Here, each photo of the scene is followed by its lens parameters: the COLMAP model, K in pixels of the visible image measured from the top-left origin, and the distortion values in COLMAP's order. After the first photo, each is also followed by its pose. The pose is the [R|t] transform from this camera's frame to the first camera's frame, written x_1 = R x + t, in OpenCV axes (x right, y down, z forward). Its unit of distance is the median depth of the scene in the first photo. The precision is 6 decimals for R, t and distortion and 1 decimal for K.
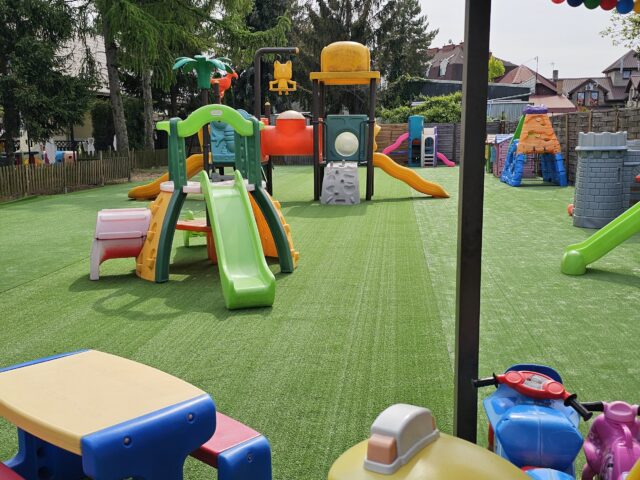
lens RADIAL K [[685.8, 0, 323.6], [0, 685.8, 243.1], [0, 0, 1]] dist [0.075799, 0.000000]
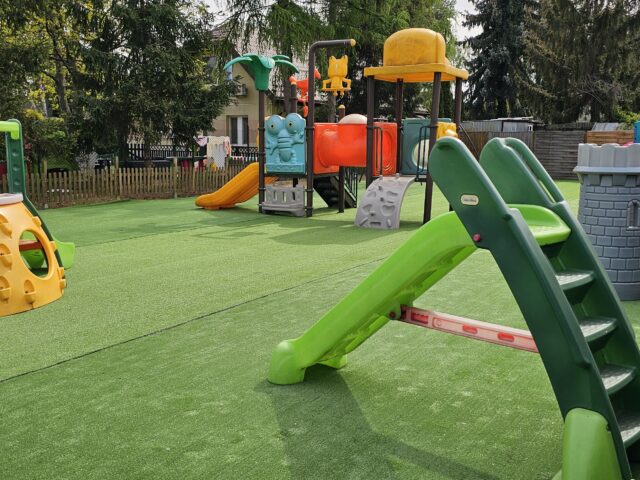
lens RADIAL K [[685.8, 0, 318.3], [0, 685.8, 237.4], [0, 0, 1]] dist [0.075799, 0.000000]
pose [[0.893207, 0.071152, -0.443981, 0.313450], [-0.078336, 0.996925, 0.002171, -0.039967], [0.442770, 0.032841, 0.896034, 0.231347]]
